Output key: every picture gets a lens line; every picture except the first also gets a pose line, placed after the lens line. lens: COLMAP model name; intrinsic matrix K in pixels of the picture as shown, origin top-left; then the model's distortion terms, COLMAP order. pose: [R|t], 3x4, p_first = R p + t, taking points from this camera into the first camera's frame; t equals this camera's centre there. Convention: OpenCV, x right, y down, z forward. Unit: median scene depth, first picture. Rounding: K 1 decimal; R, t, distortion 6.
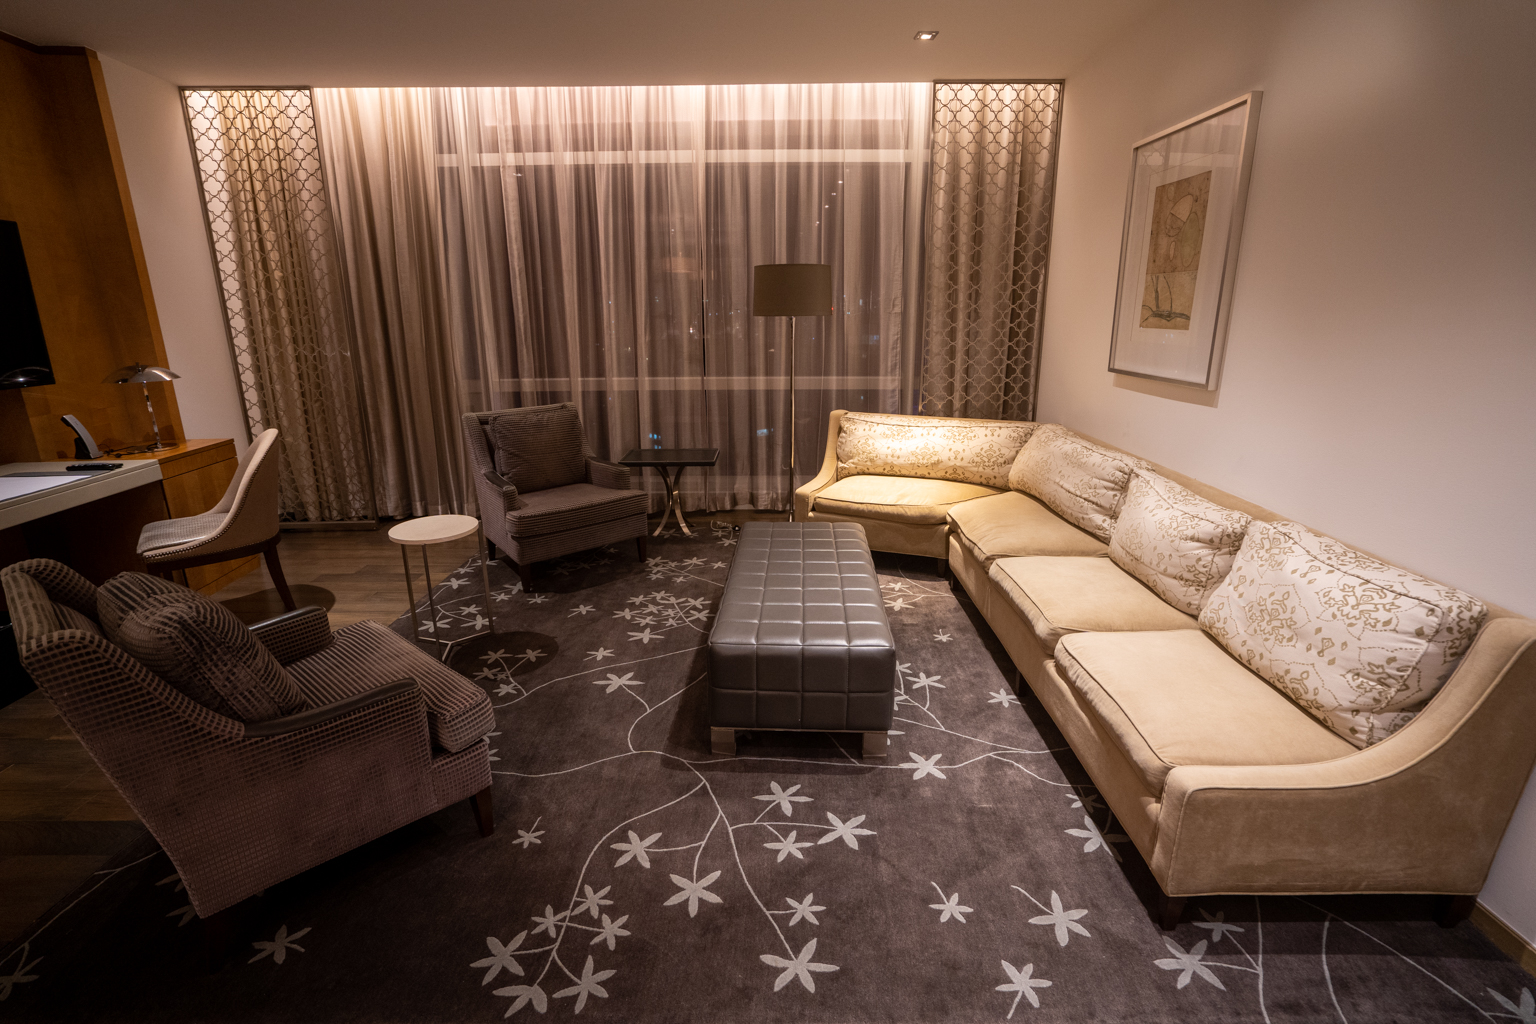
lens RADIAL K [[717.7, 0, 777.0], [0, 717.7, 499.6], [0, 0, 1]] dist [-0.064881, 0.028390]
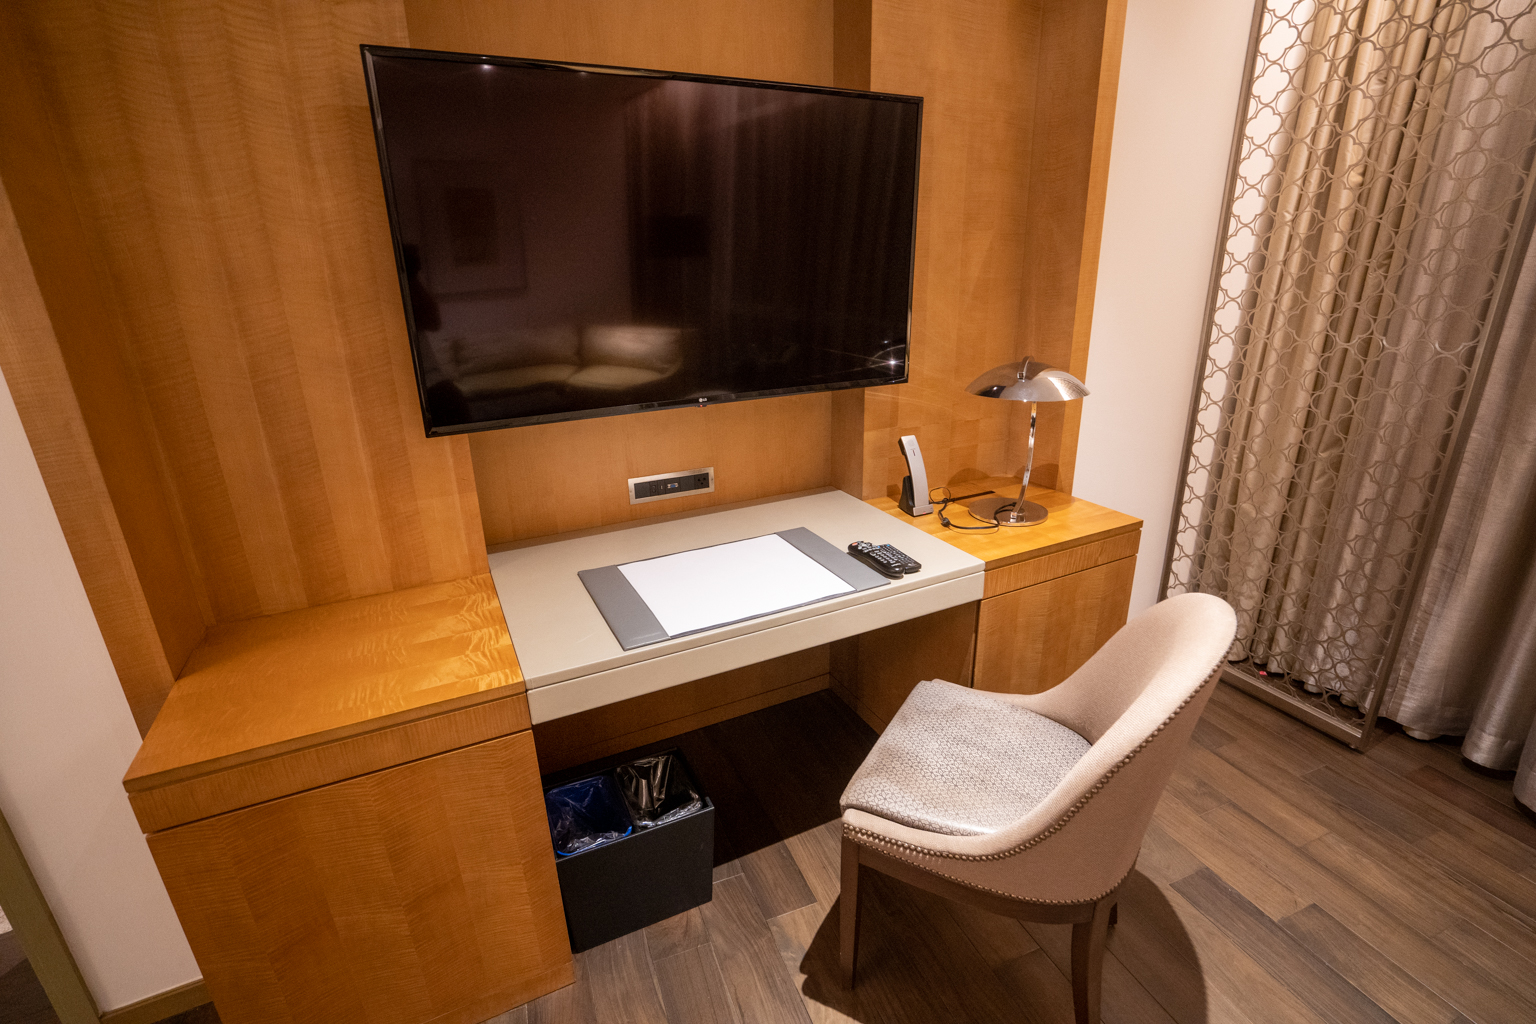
lens RADIAL K [[720.1, 0, 782.9], [0, 720.1, 519.5], [0, 0, 1]] dist [-0.043869, 0.014875]
pose [[0.379627, 0.313622, -0.870359, -0.431414], [-0.234446, 0.942690, 0.237426, -0.146846], [0.894940, 0.113919, 0.431398, 0.545805]]
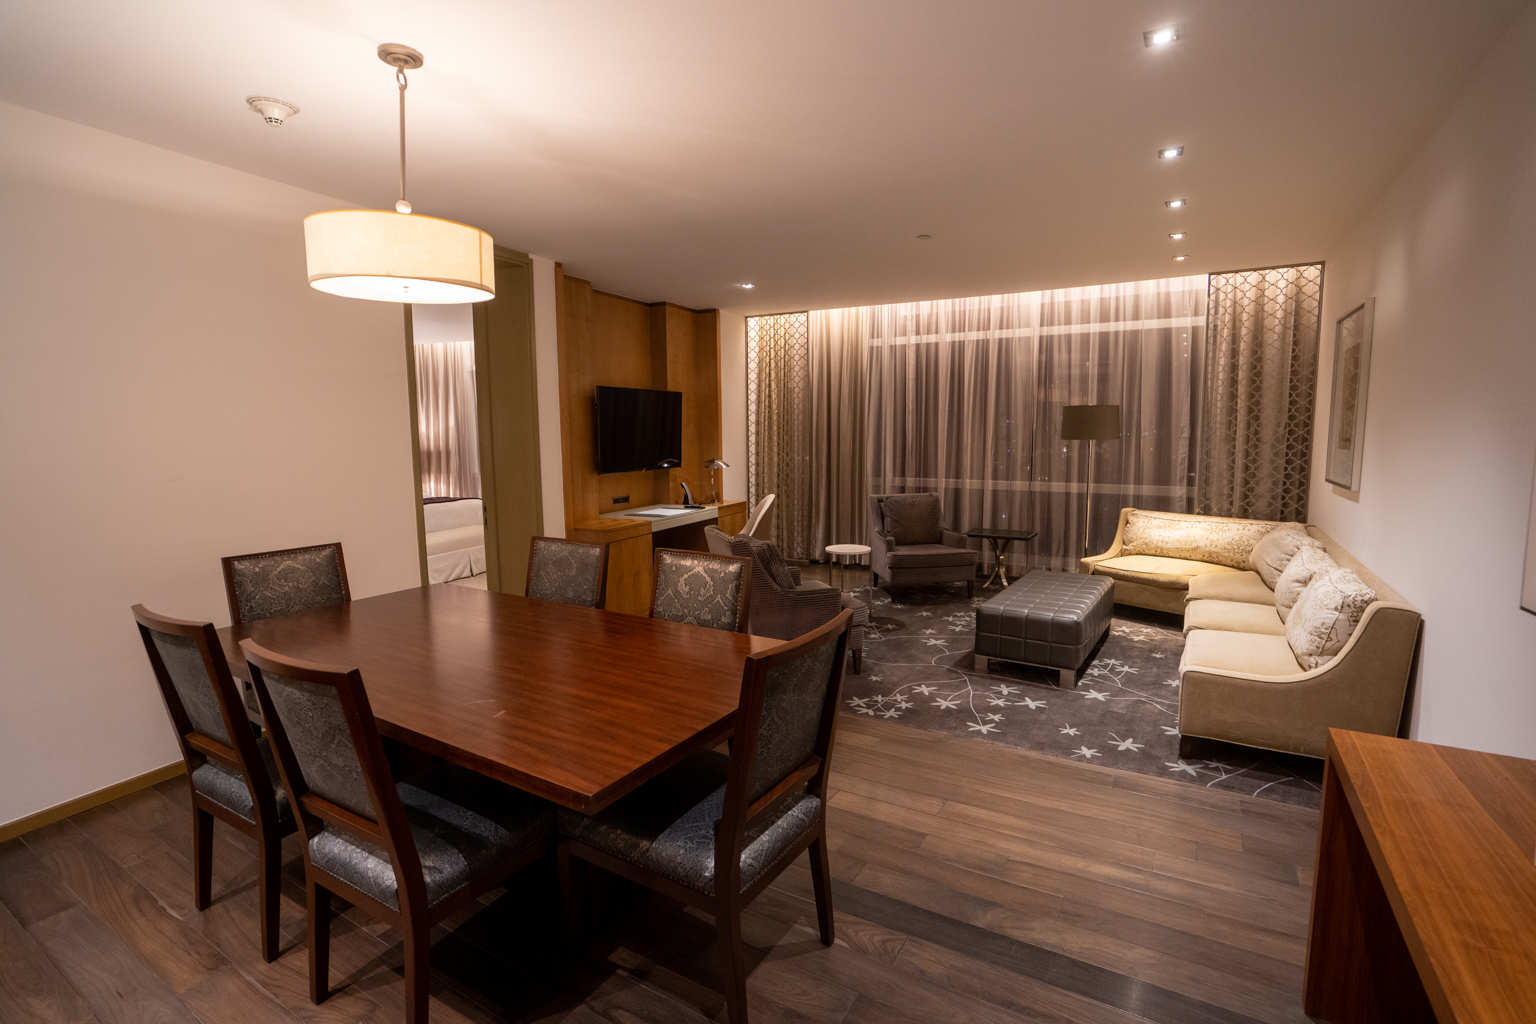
lens RADIAL K [[717.7, 0, 777.0], [0, 717.7, 499.6], [0, 0, 1]] dist [-0.064881, 0.028390]
pose [[0.857659, 0.046683, -0.512096, 0.227970], [-0.129683, 0.983317, -0.127554, 0.130509], [0.497598, 0.175808, 0.849405, -0.519545]]
